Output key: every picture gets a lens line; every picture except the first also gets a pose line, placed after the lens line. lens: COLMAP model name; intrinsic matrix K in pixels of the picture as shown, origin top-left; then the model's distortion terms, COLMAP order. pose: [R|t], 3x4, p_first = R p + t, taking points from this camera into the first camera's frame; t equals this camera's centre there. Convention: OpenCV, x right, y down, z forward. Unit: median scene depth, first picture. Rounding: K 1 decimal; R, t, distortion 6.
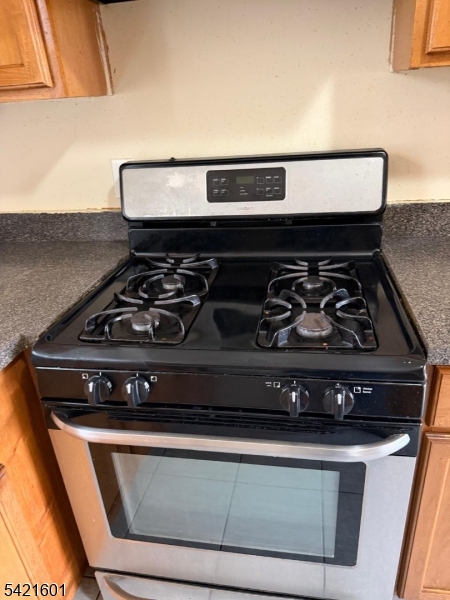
lens RADIAL K [[422.2, 0, 225.0], [0, 422.2, 300.0], [0, 0, 1]] dist [0.070704, -0.105727]
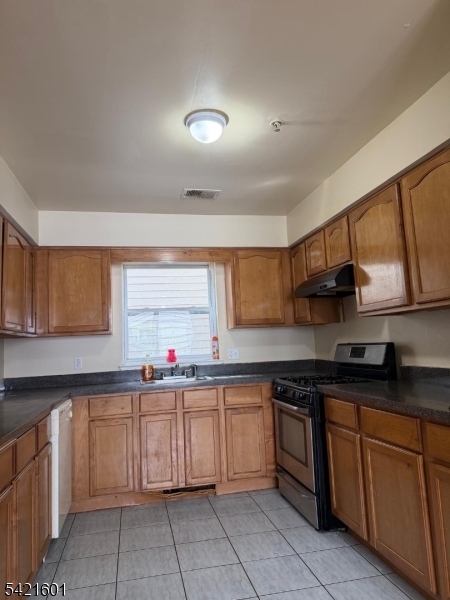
lens RADIAL K [[422.2, 0, 225.0], [0, 422.2, 300.0], [0, 0, 1]] dist [0.070704, -0.105727]
pose [[0.374930, -0.043621, -0.926026, 2.289173], [-0.377350, 0.905217, -0.195422, 0.289783], [0.846779, 0.422706, 0.322933, -0.771485]]
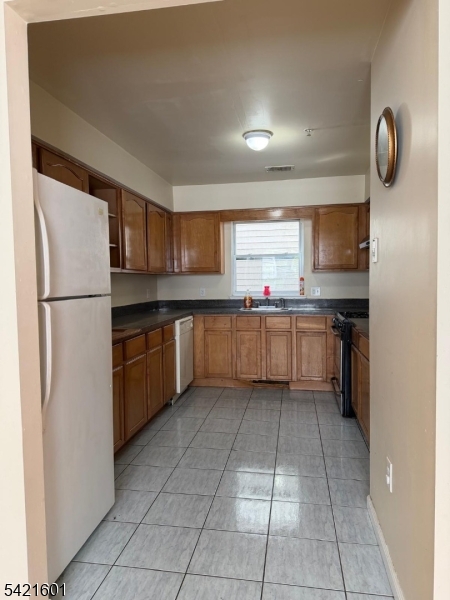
lens RADIAL K [[420.4, 0, 222.8], [0, 420.4, 301.0], [0, 0, 1]] dist [0.154124, -0.316388]
pose [[0.003922, 0.120052, -0.992760, 3.528121], [-0.415652, 0.903140, 0.107572, -0.010913], [0.909515, 0.412221, 0.053442, -0.459651]]
